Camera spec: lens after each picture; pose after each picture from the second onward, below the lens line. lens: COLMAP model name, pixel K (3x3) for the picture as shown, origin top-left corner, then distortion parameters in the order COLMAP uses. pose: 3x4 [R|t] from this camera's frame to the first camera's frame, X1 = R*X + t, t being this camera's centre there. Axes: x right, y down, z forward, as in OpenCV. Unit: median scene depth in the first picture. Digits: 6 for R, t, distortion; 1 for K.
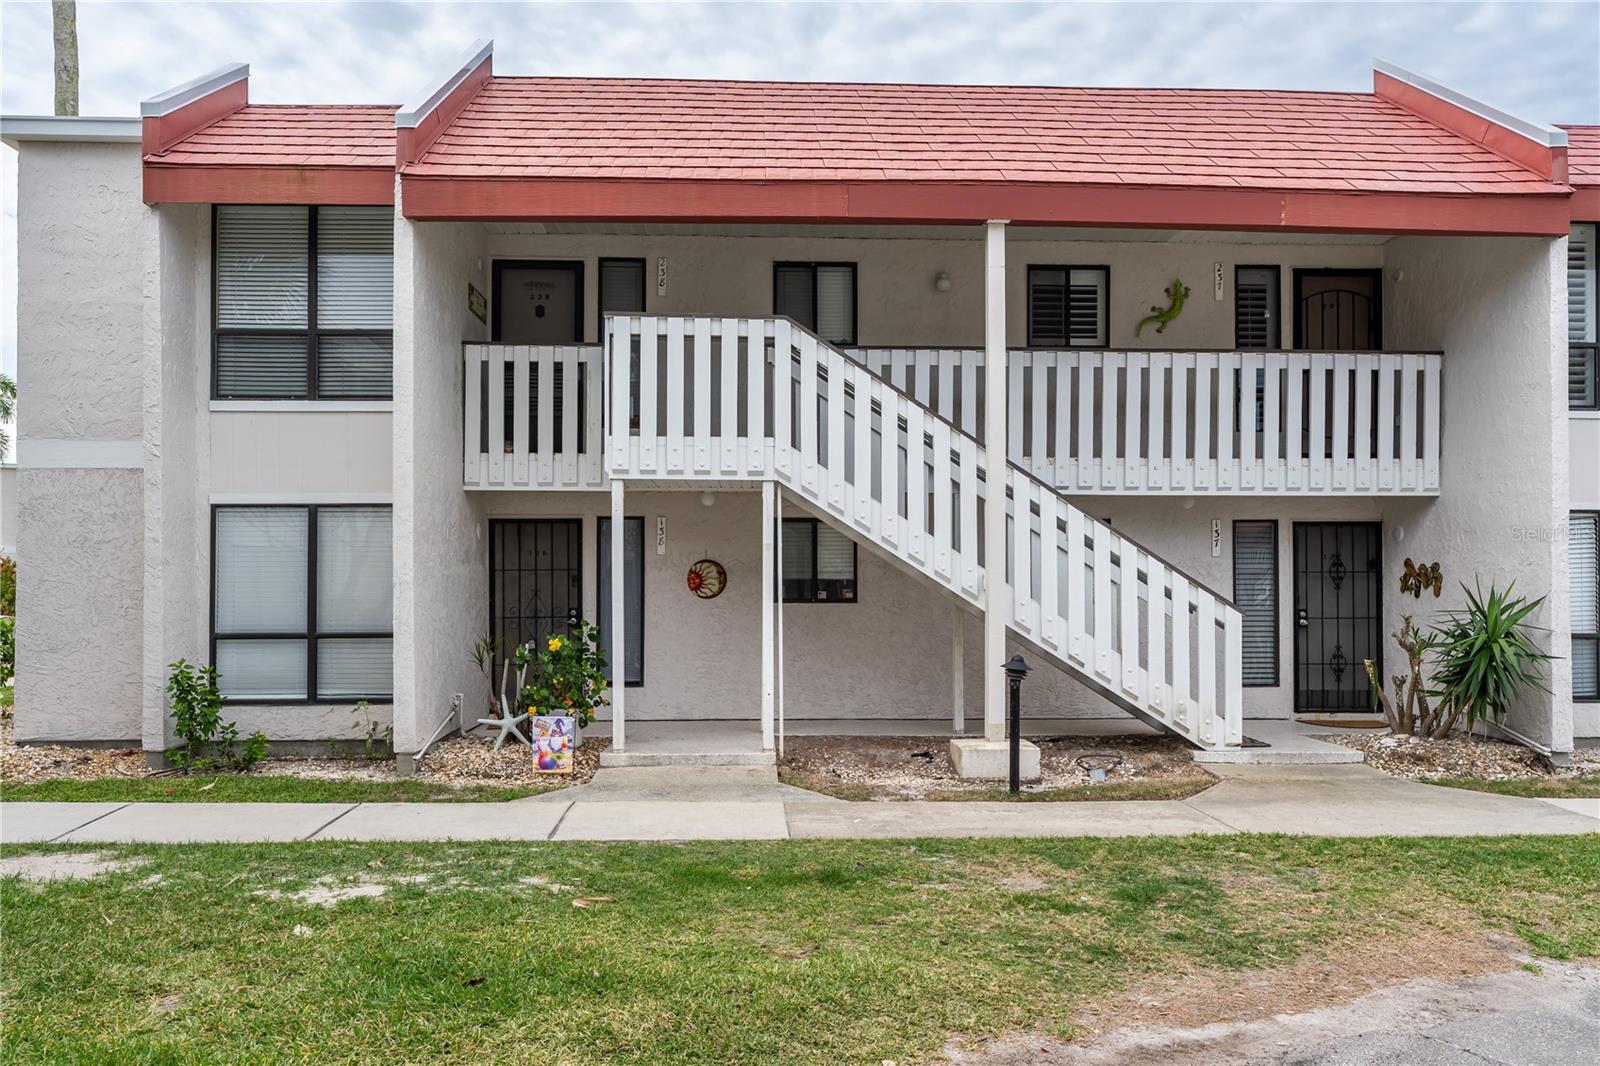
lens RADIAL K [[1089.6, 0, 800.0], [0, 1089.6, 533.0], [0, 0, 1]] dist [0.001037, 0.001794]
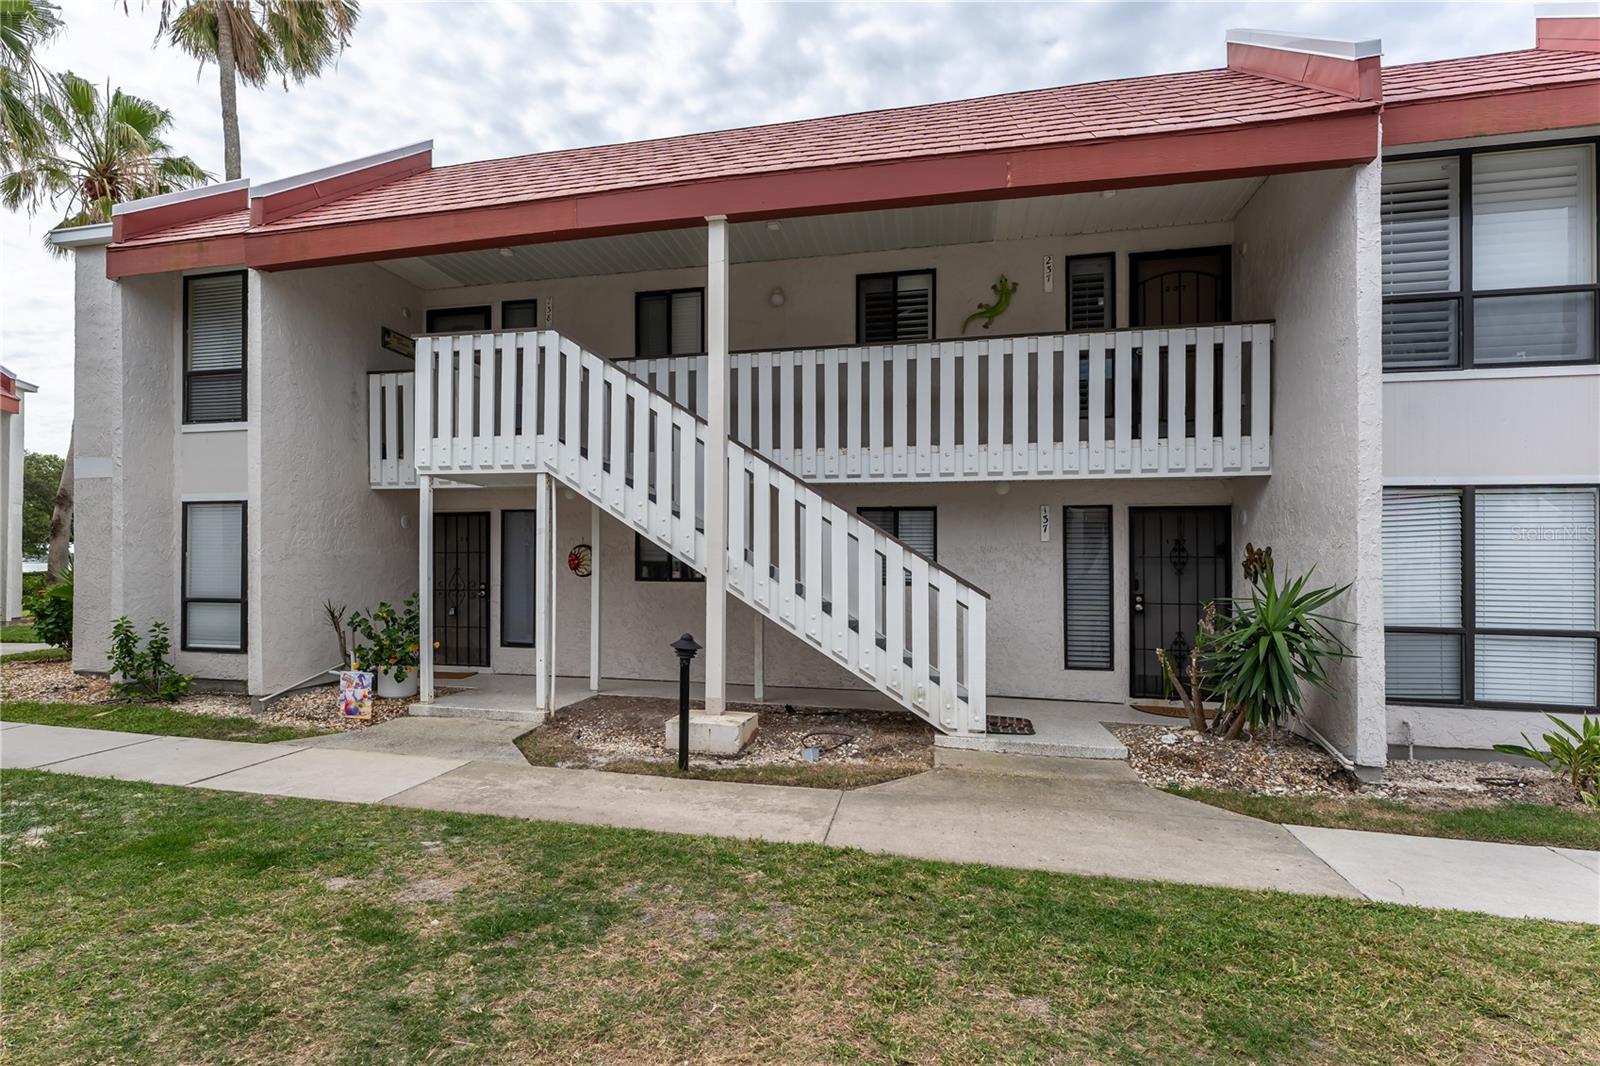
lens RADIAL K [[744.4, 0, 798.8], [0, 744.4, 538.5], [0, 0, 1]] dist [0.000818, 0.000065]
pose [[0.960123, -0.003396, -0.279556, 0.430685], [0.004520, 0.999984, 0.003376, 0.018493], [0.279540, -0.004505, 0.960123, 0.315211]]
